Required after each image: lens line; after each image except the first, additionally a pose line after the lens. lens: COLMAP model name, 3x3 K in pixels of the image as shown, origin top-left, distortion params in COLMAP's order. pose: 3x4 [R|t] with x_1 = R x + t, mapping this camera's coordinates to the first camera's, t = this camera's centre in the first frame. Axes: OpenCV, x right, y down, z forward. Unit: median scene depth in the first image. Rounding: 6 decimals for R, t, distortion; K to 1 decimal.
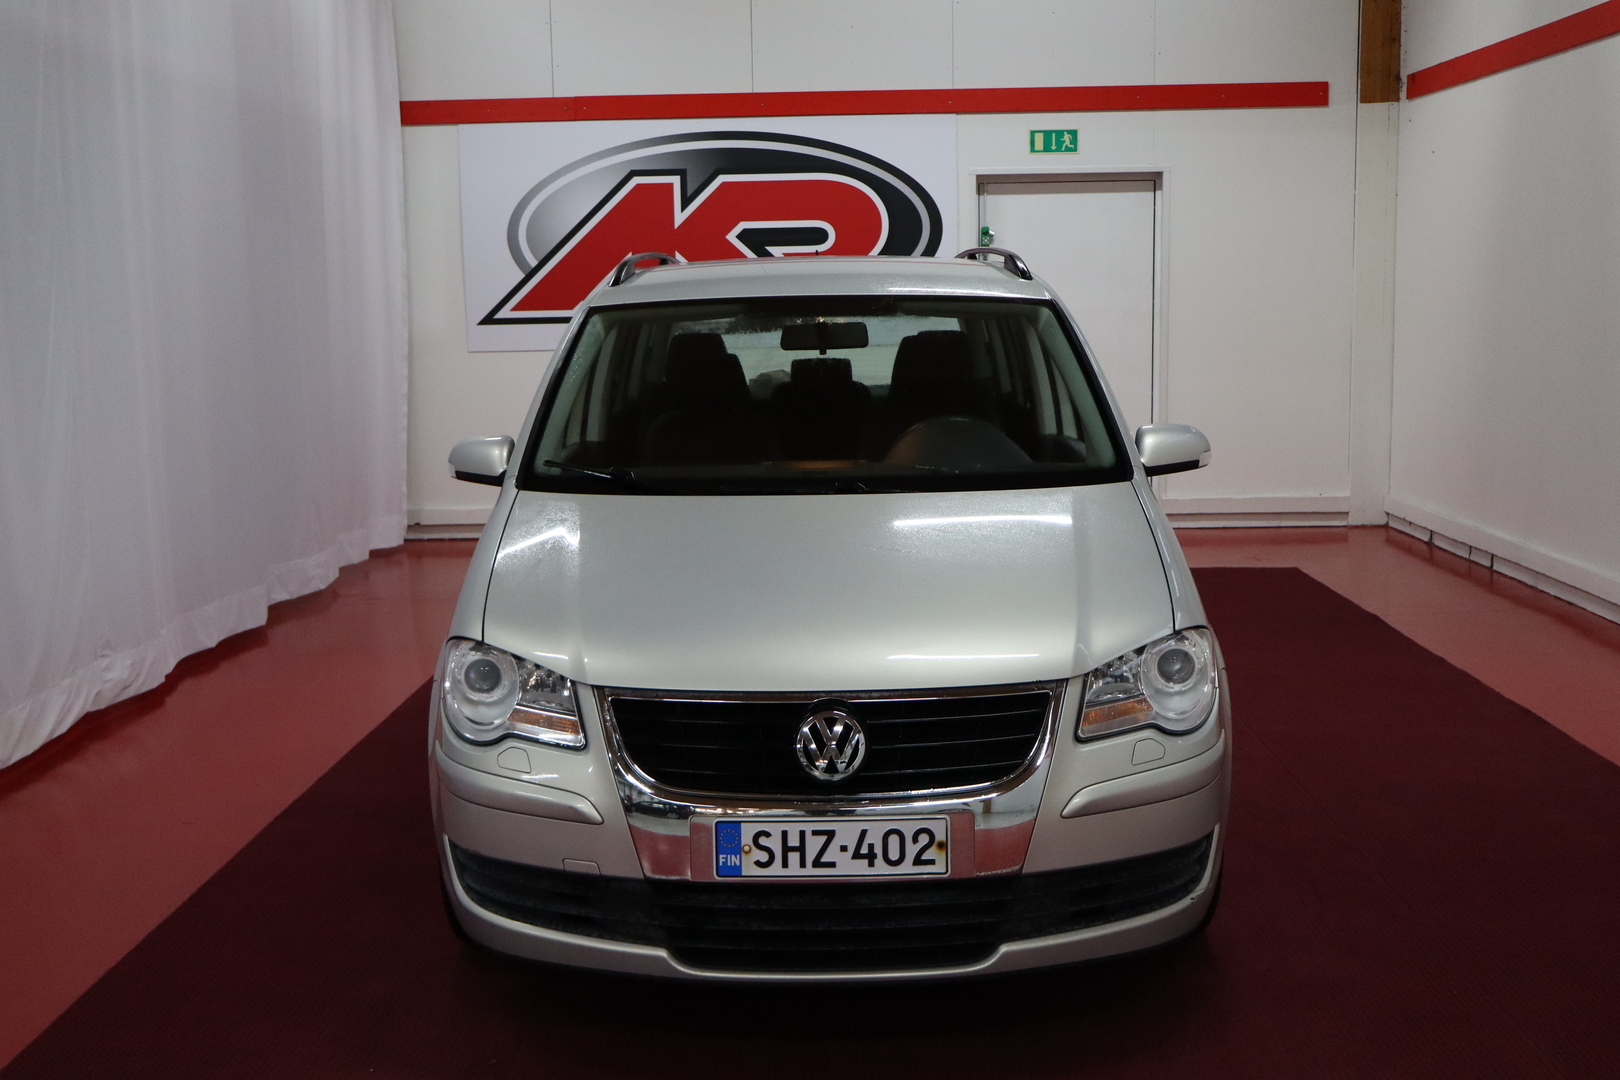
lens RADIAL K [[1787.8, 0, 810.0], [0, 1787.8, 540.0], [0, 0, 1]] dist [-0.007199, -0.002286]
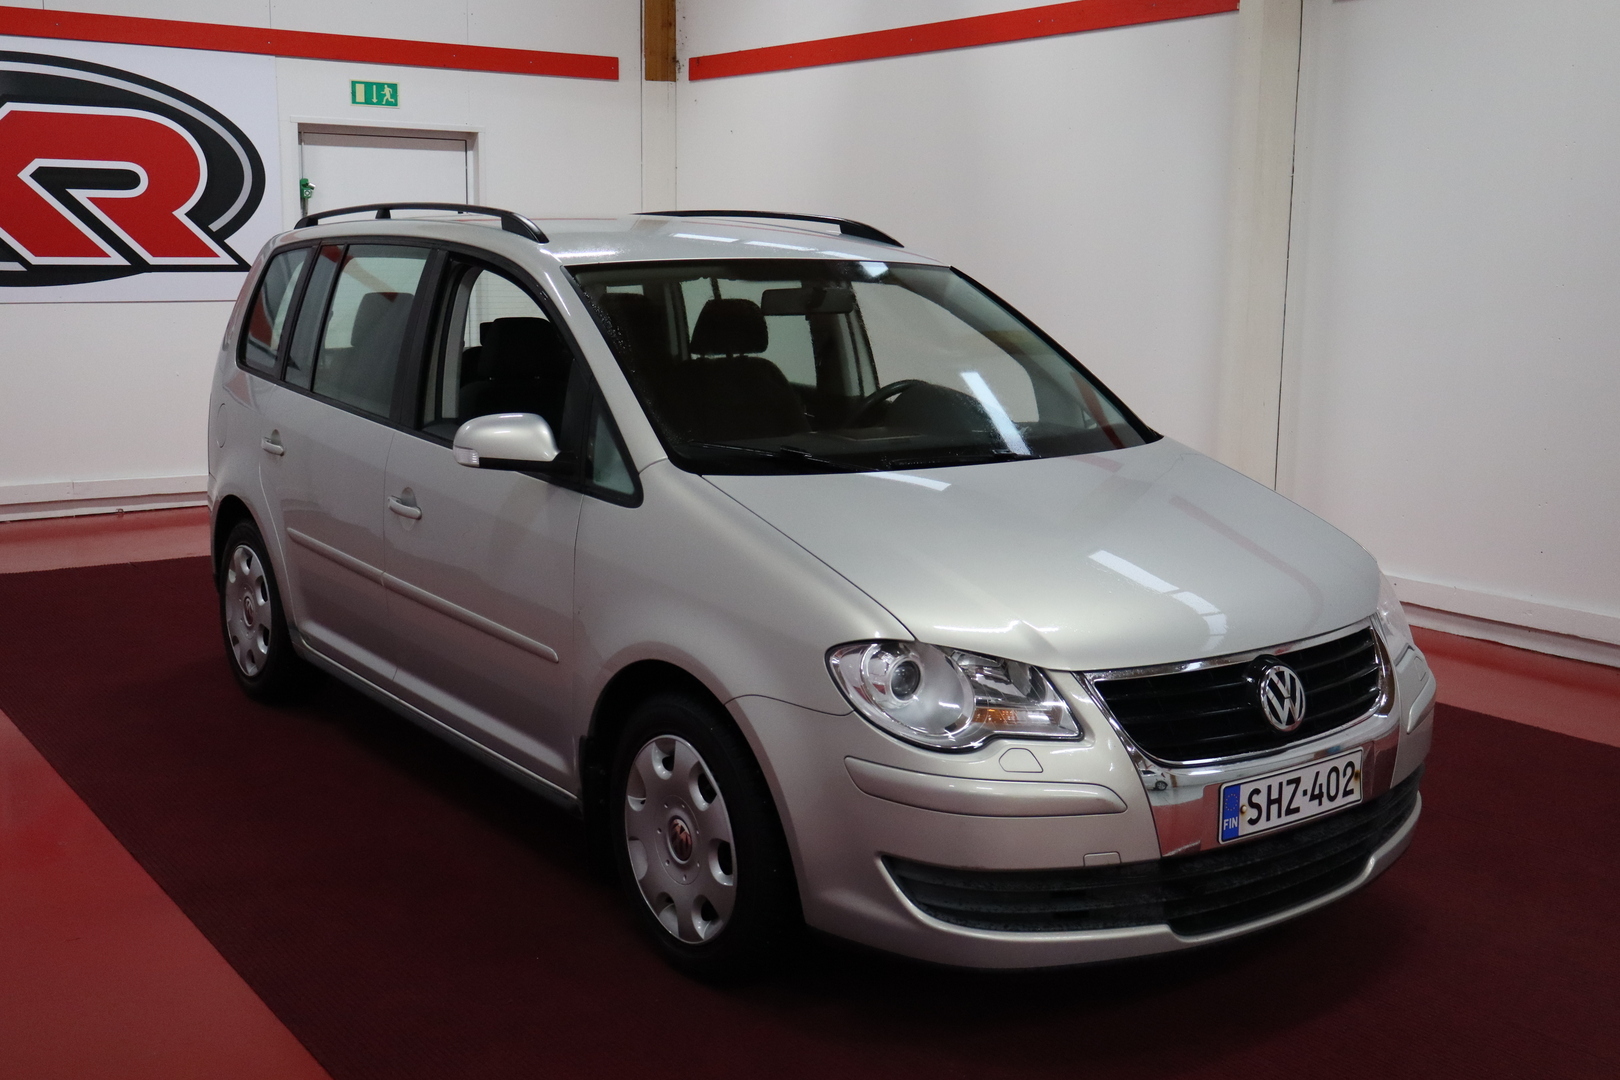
lens RADIAL K [[1686.9, 0, 810.0], [0, 1686.9, 540.0], [0, 0, 1]] dist [0.019263, 0.026419]
pose [[0.800346, -0.080480, 0.594113, -0.246004], [0.060493, 0.996732, 0.053527, -0.014905], [-0.596479, -0.006900, 0.802599, 0.113794]]
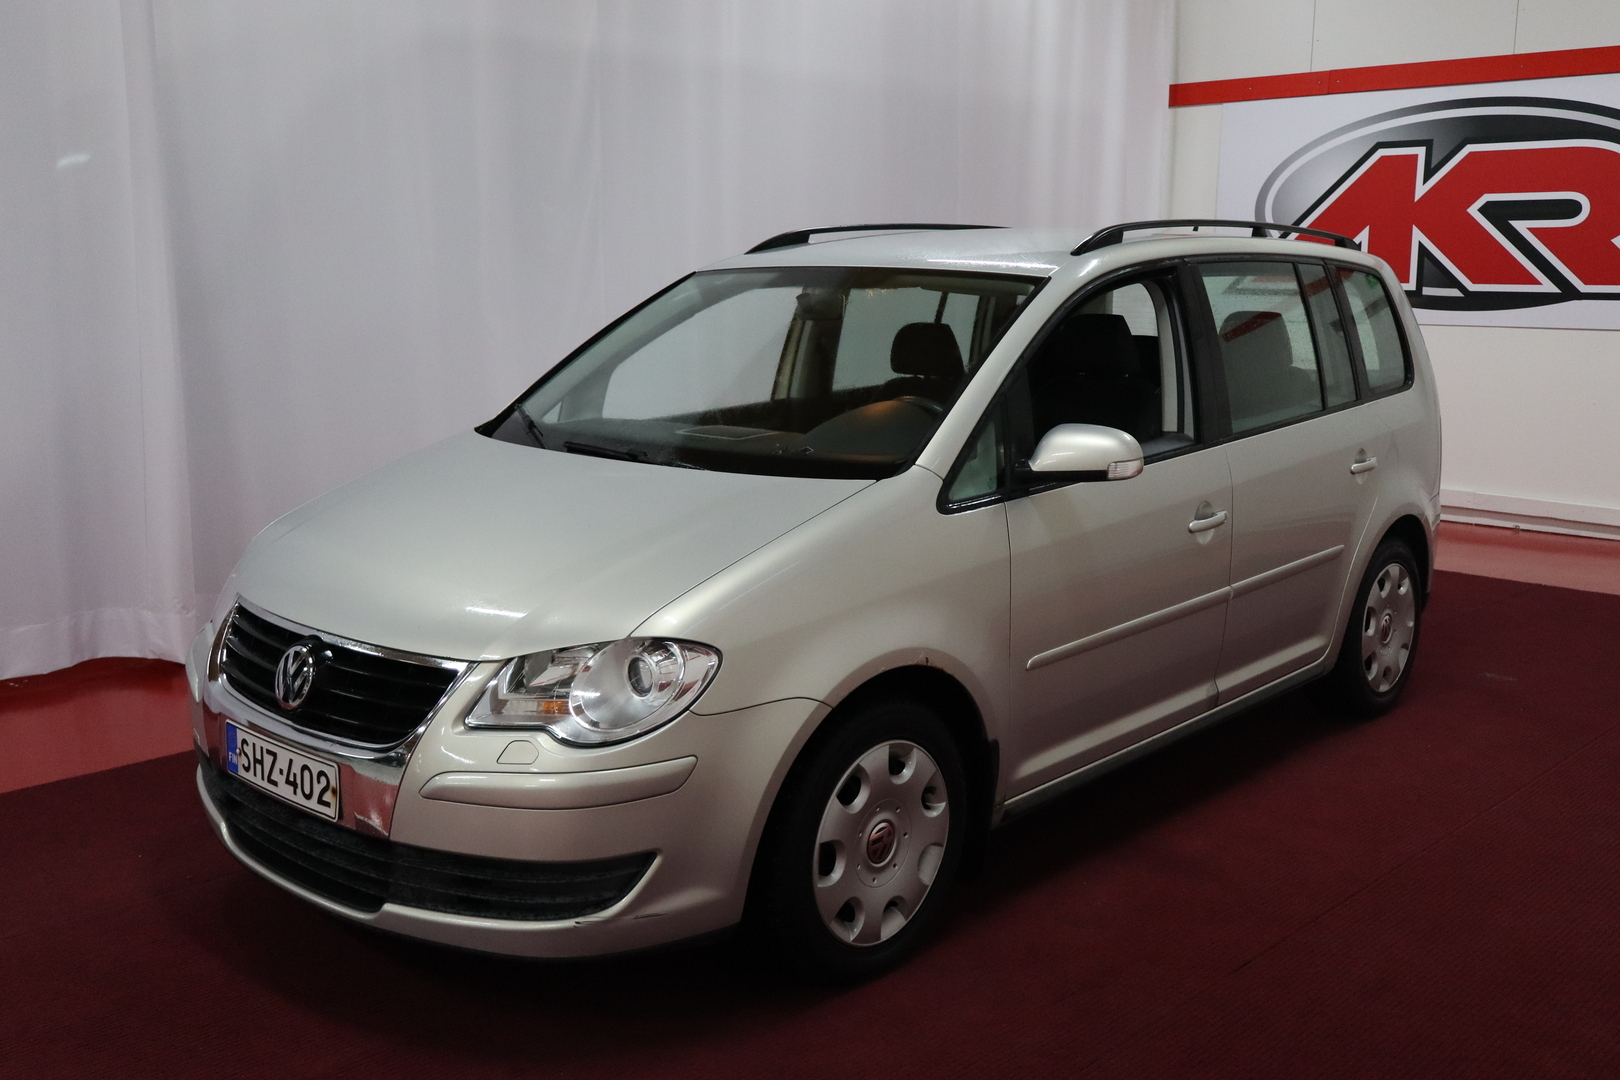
lens RADIAL K [[1542.1, 0, 810.0], [0, 1542.1, 540.0], [0, 0, 1]] dist [-0.005136, -0.007403]
pose [[0.740320, 0.138360, -0.657863, 0.262336], [-0.111265, 0.990313, 0.083070, -0.024767], [0.662983, 0.011698, 0.748543, 0.156677]]
